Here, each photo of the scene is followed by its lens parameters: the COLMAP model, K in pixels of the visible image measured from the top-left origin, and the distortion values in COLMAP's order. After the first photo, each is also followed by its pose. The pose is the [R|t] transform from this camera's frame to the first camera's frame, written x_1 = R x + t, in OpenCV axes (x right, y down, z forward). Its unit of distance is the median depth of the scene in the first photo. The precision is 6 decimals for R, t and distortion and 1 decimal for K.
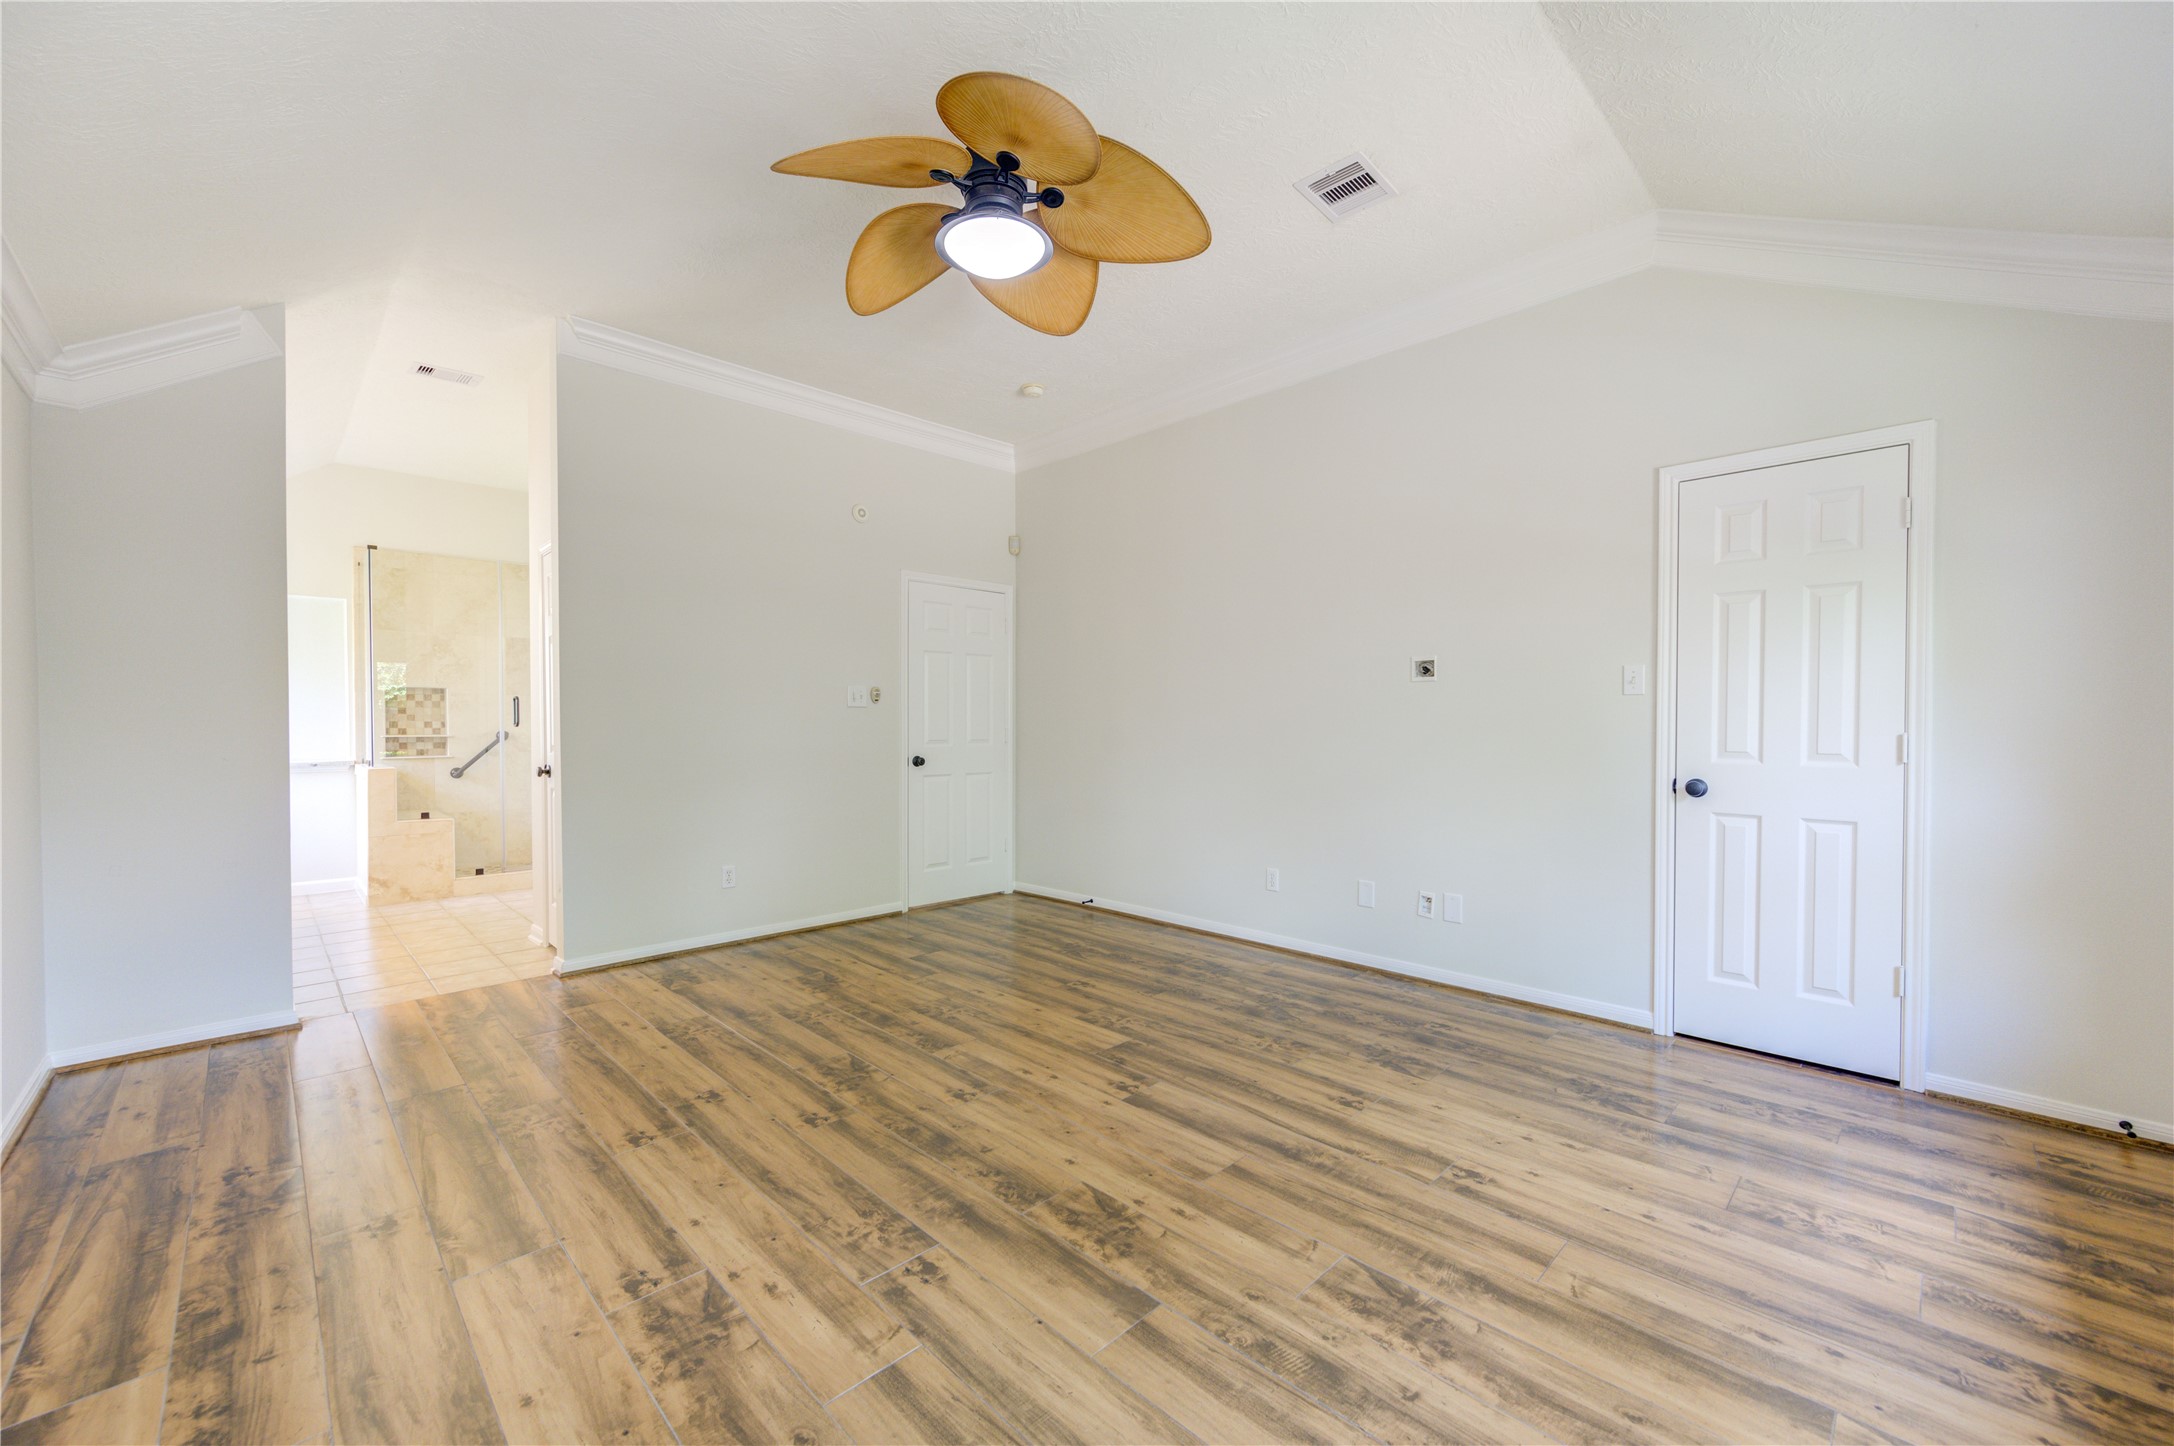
lens RADIAL K [[841.9, 0, 1075.4], [0, 841.9, 733.5], [0, 0, 1]] dist [-0.000489, 0.000119]
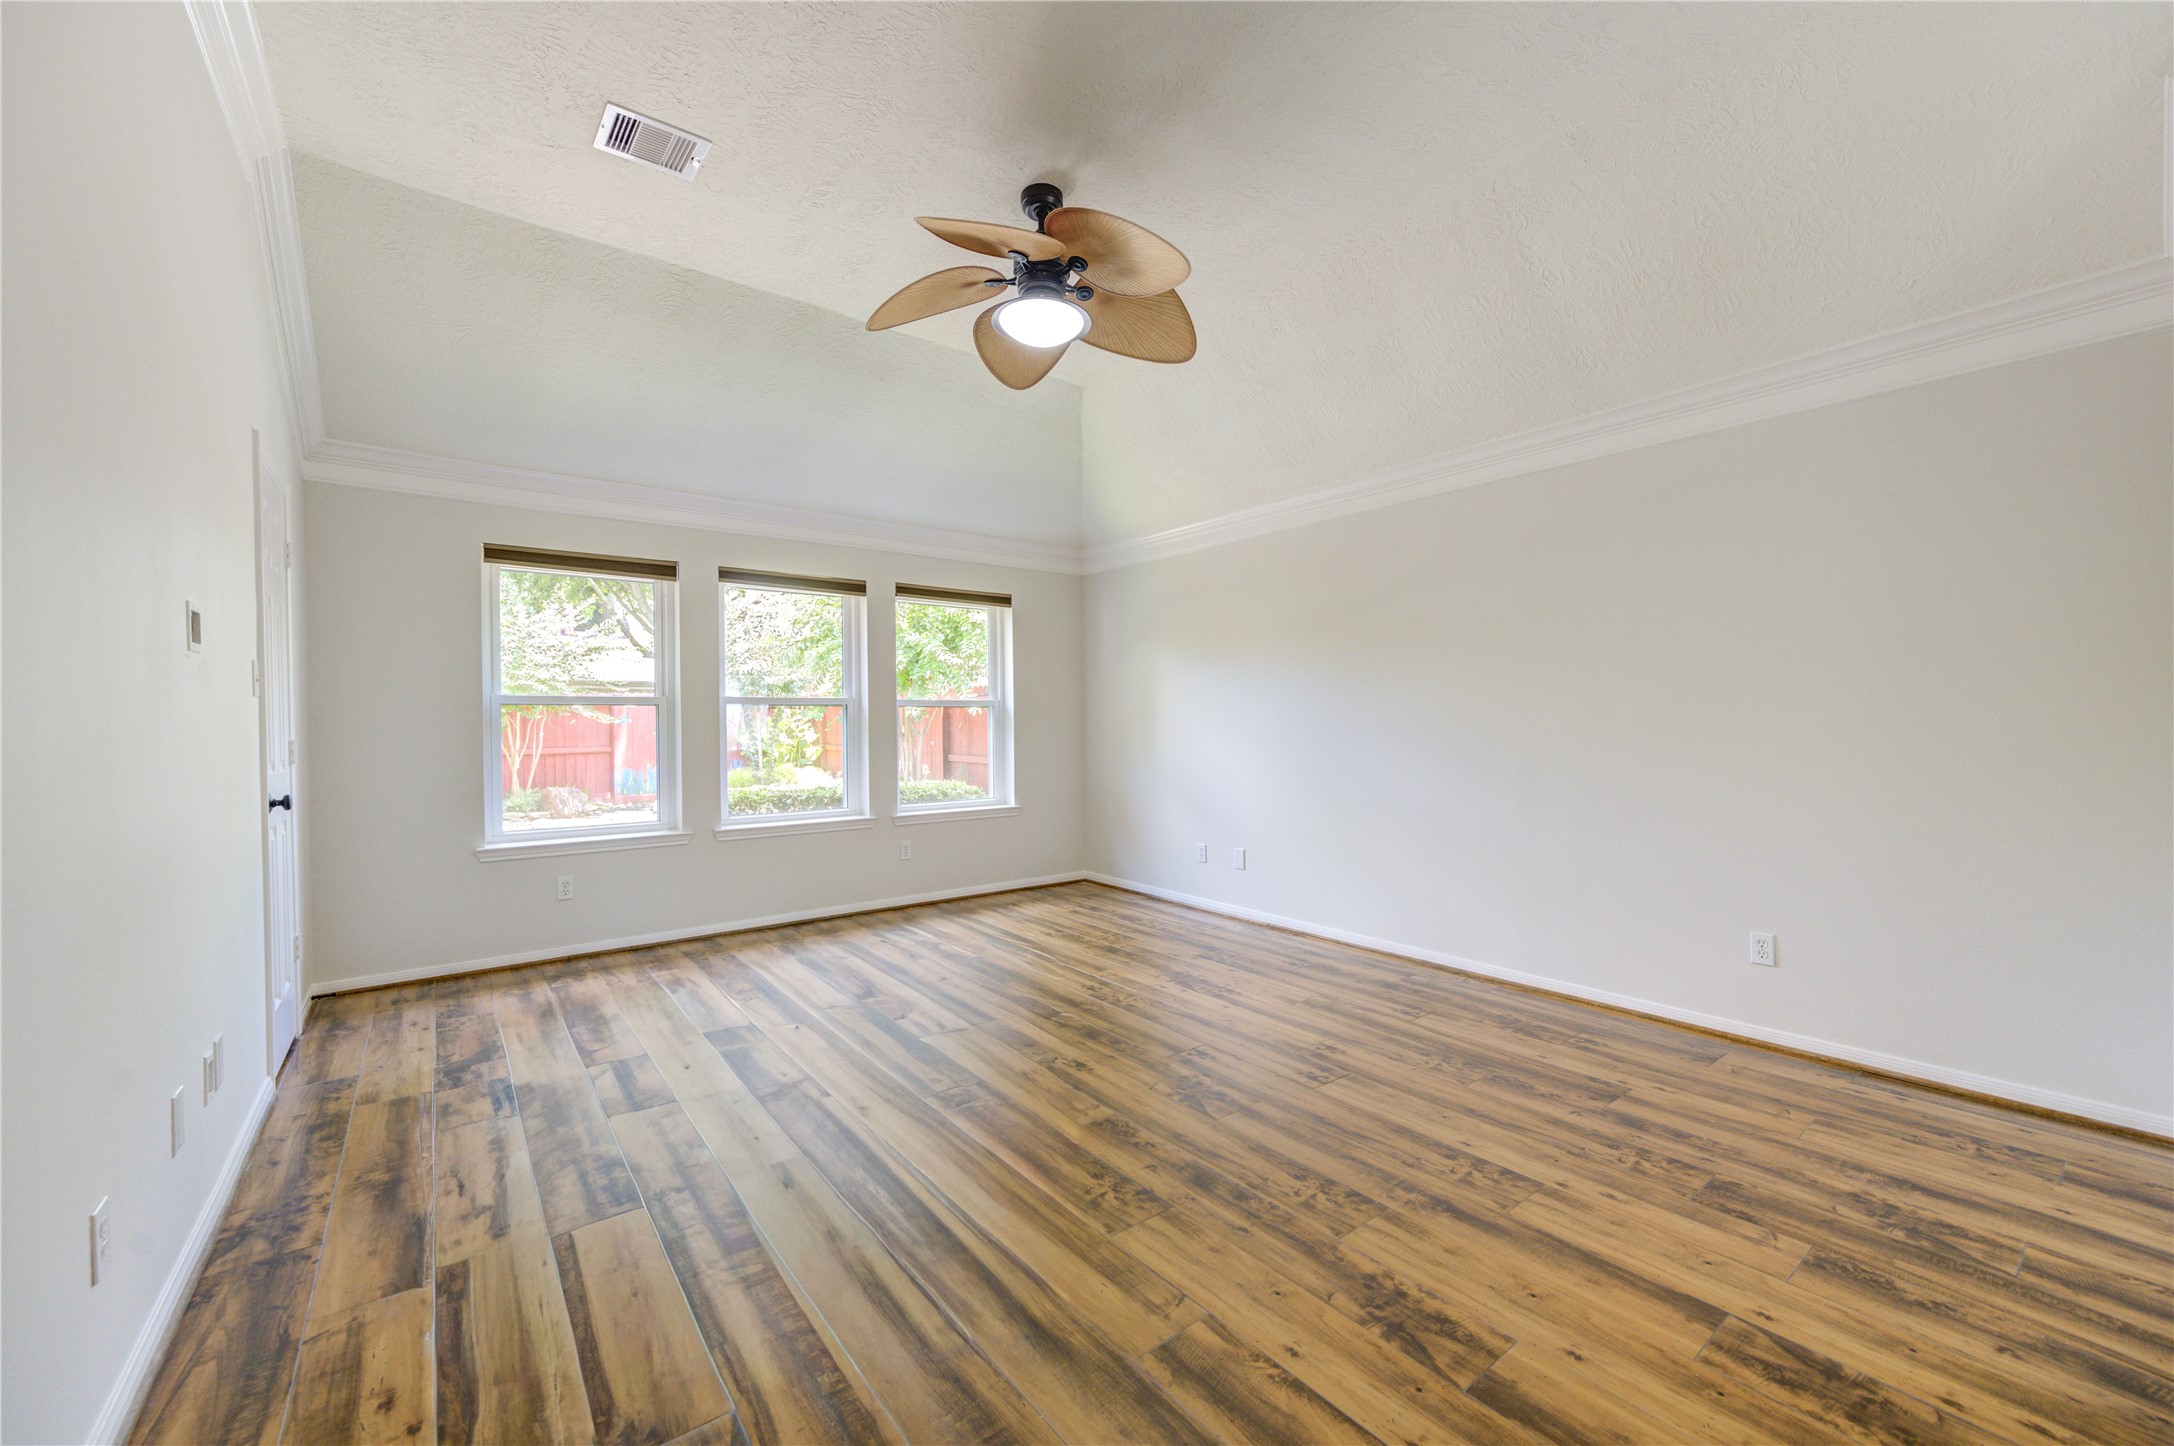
lens RADIAL K [[841.9, 0, 1075.4], [0, 841.9, 733.5], [0, 0, 1]] dist [-0.000489, 0.000119]
pose [[-0.992709, 0.008252, 0.120256, -0.283919], [0.011135, 0.999666, 0.023322, -0.028083], [-0.120023, 0.024491, -0.992469, 2.210256]]
